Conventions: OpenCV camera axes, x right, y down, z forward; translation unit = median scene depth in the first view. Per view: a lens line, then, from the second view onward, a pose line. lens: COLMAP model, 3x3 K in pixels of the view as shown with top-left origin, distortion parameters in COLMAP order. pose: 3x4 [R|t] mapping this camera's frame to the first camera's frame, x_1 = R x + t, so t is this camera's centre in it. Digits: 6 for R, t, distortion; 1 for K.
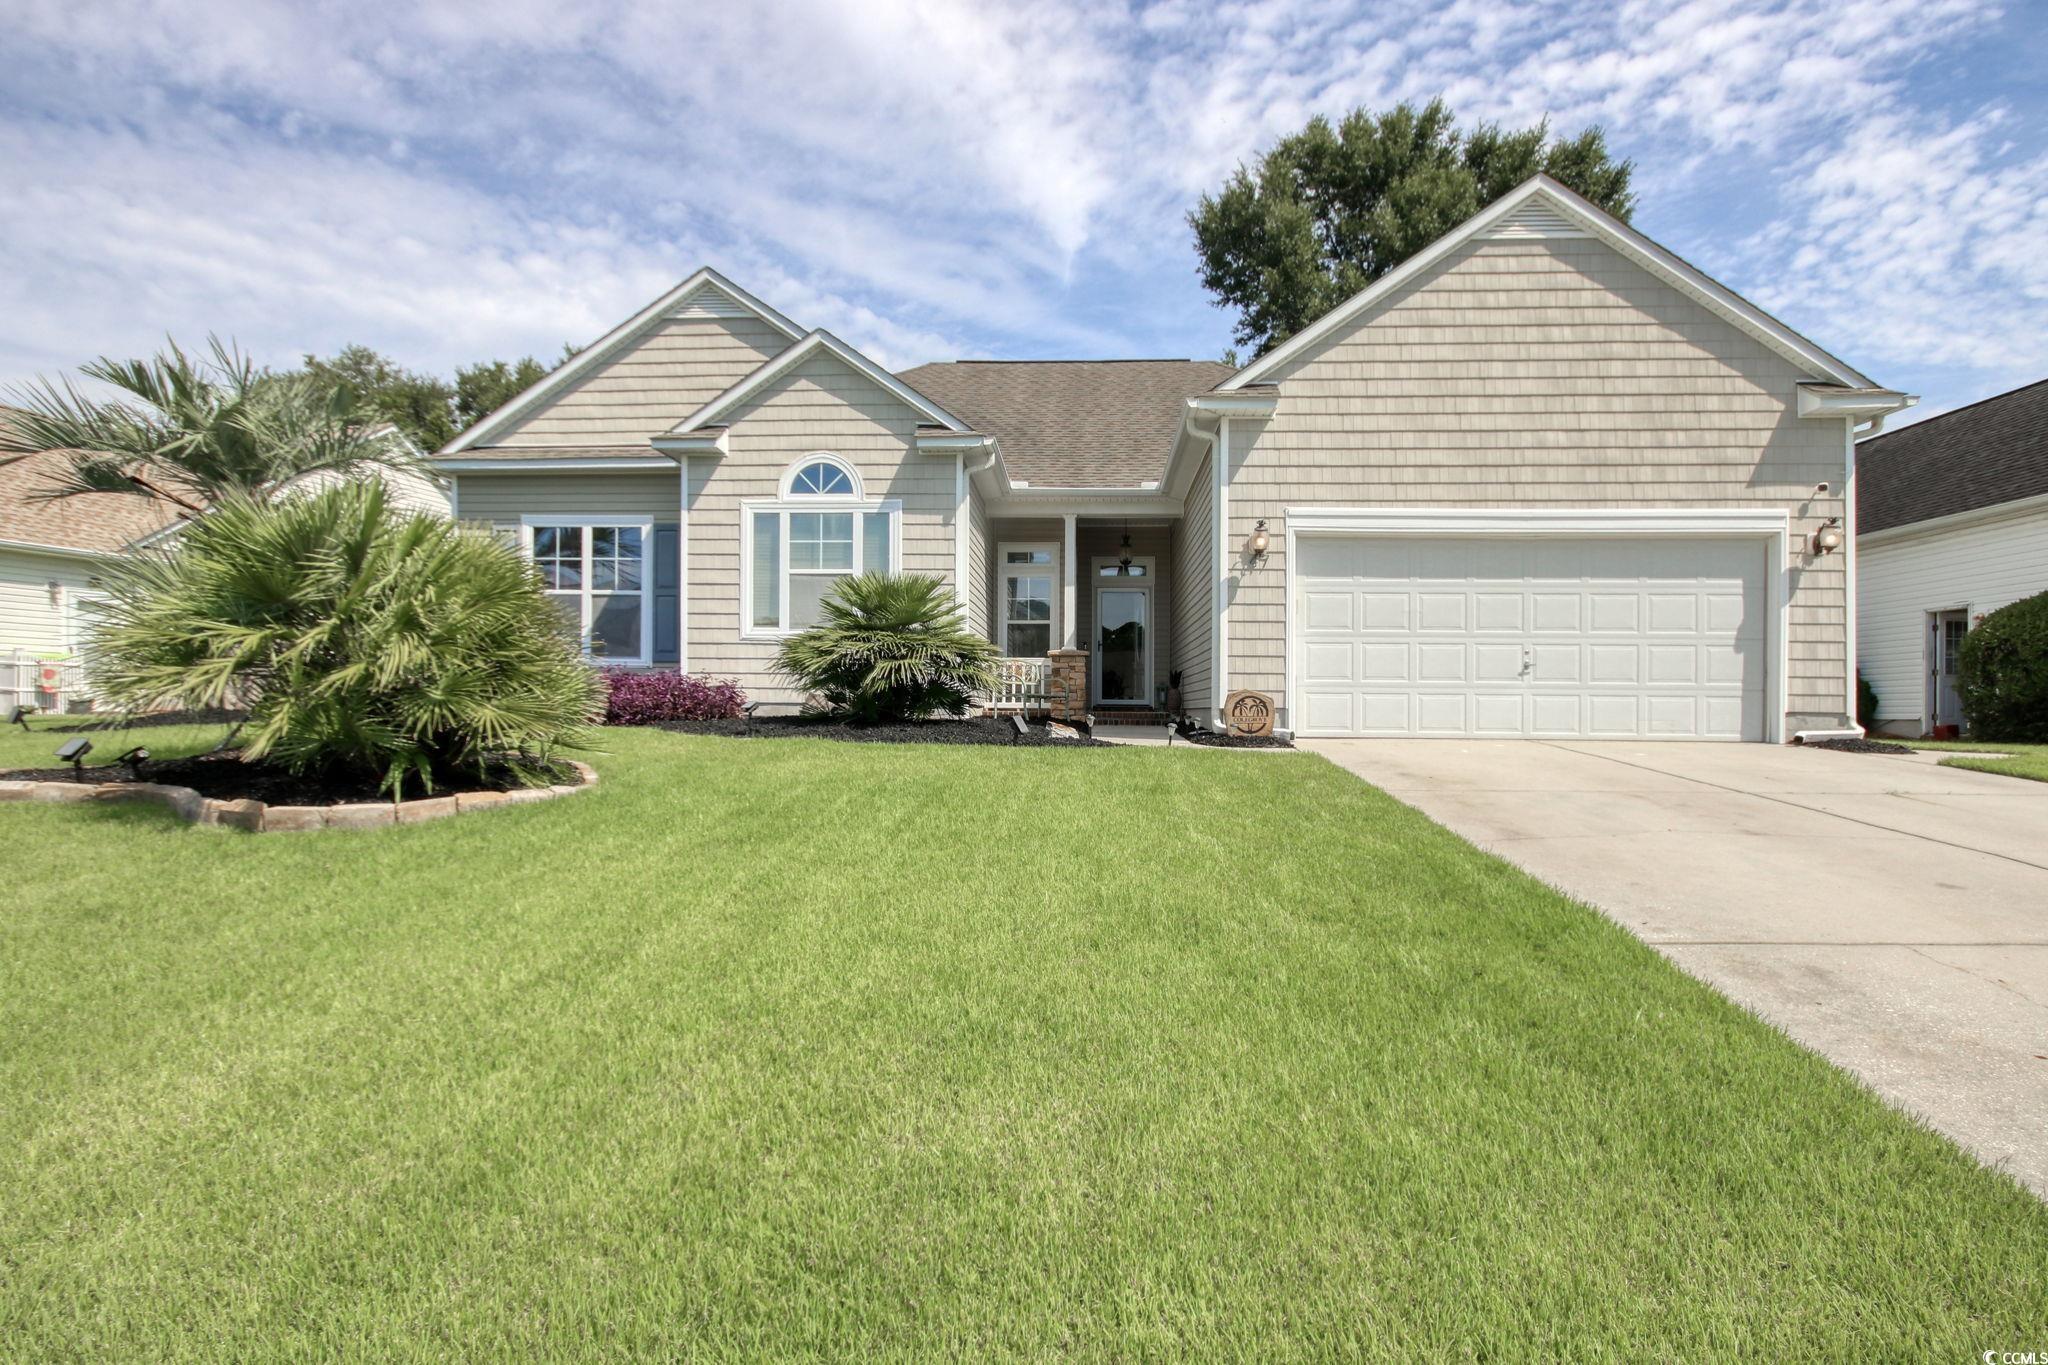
lens RADIAL K [[1056.9, 0, 1024.0], [0, 1056.9, 682.5], [0, 0, 1]] dist [0.004949, -0.014232]
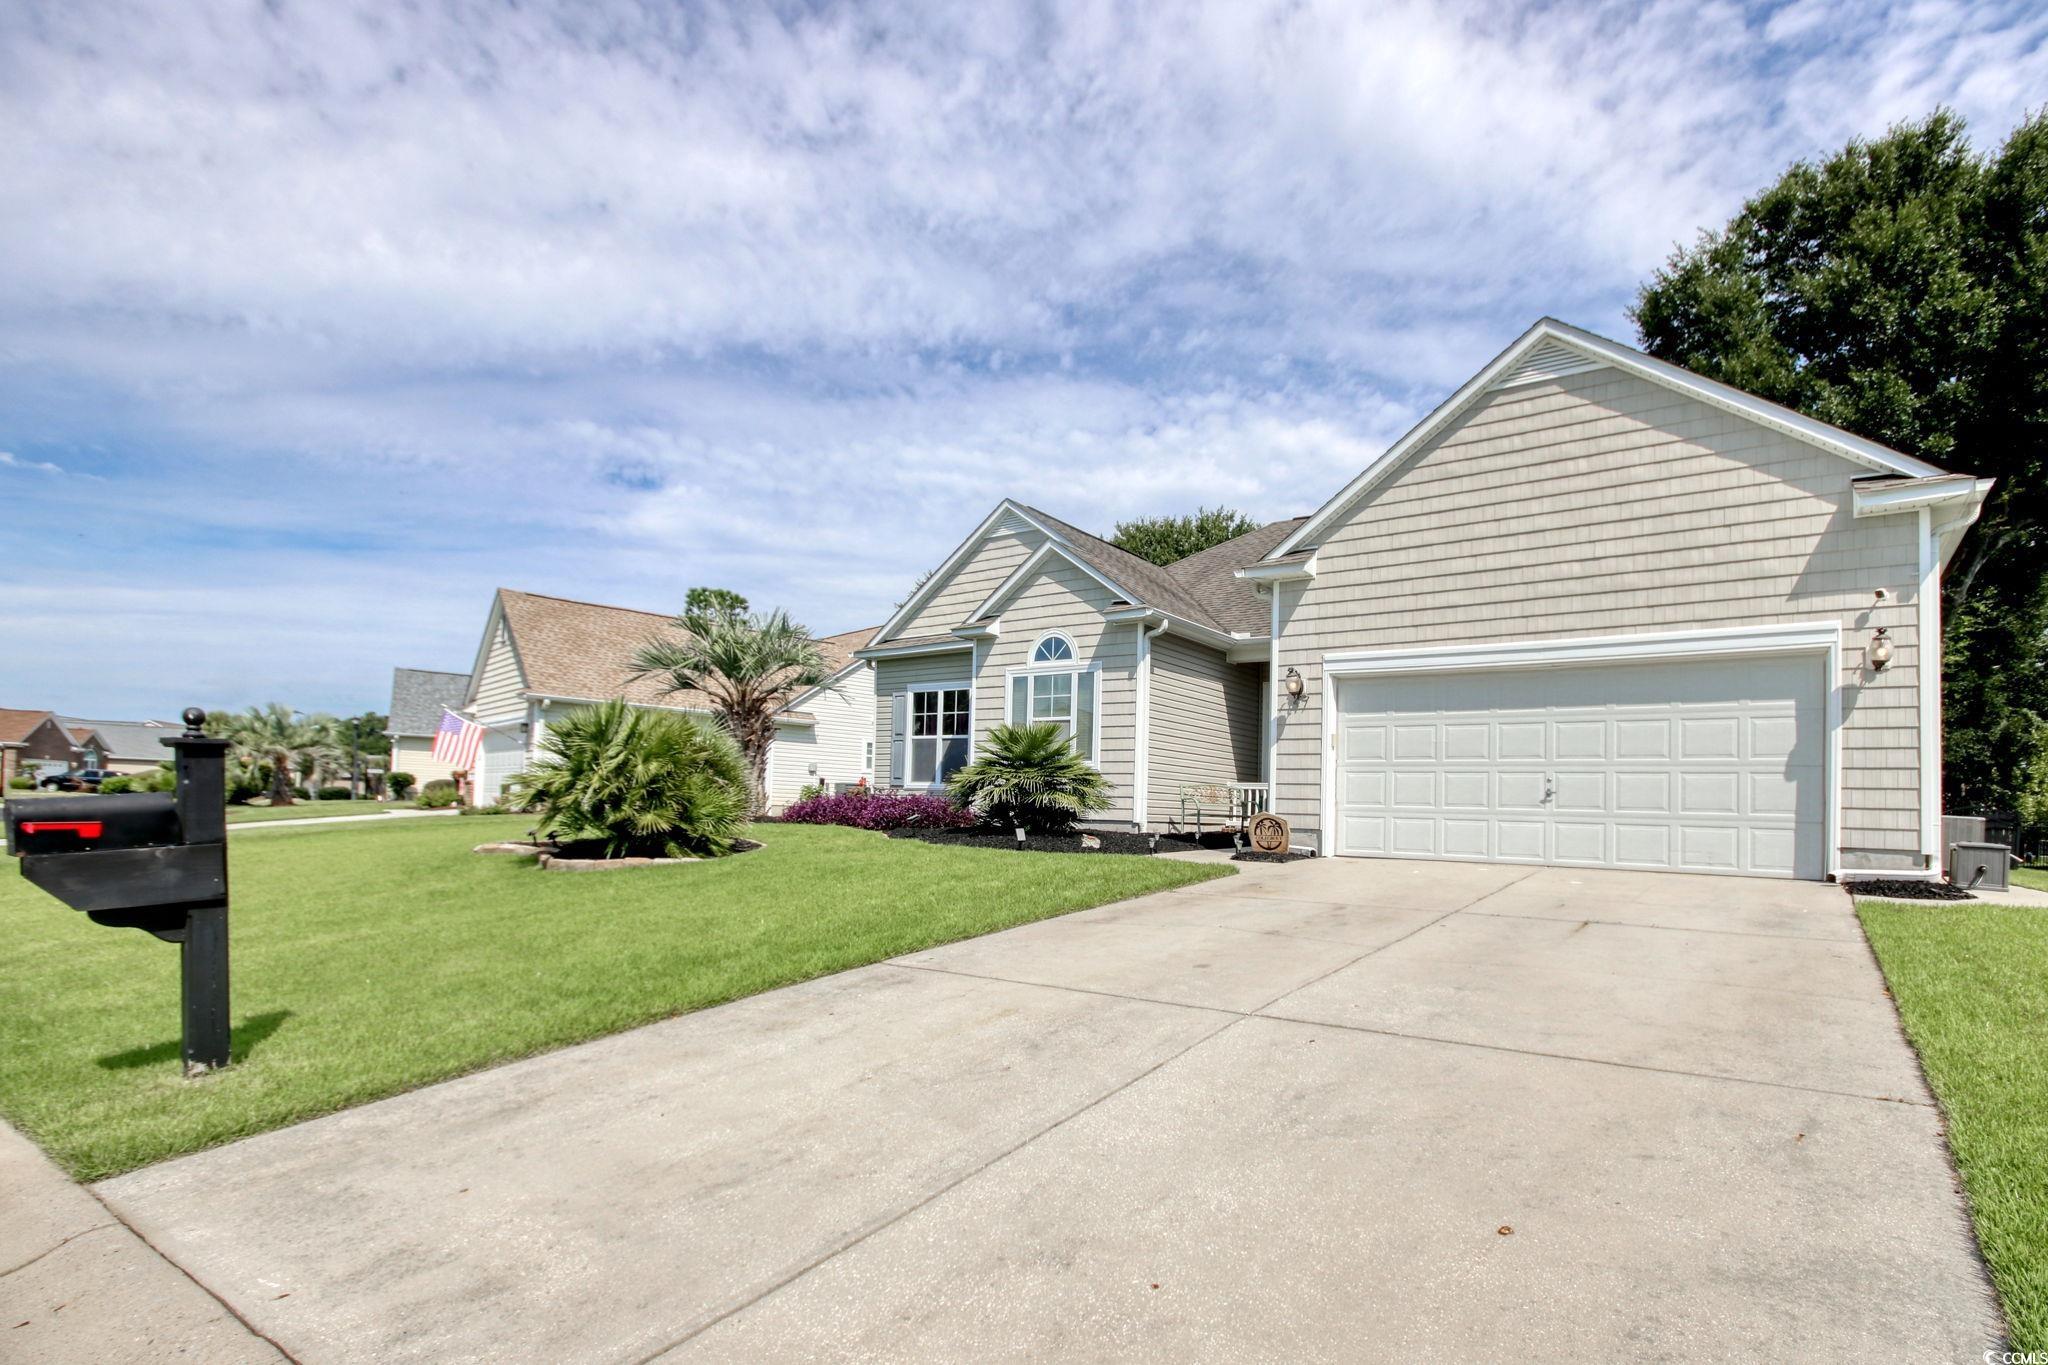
lens RADIAL K [[1082.7, 0, 1027.9], [0, 1082.7, 760.9], [0, 0, 1]] dist [-0.001177, -0.010709]
pose [[0.813282, -0.010509, -0.581775, 0.570586], [-0.014284, 0.999175, -0.038017, -0.000381], [0.581695, 0.039229, 0.812461, -0.116119]]
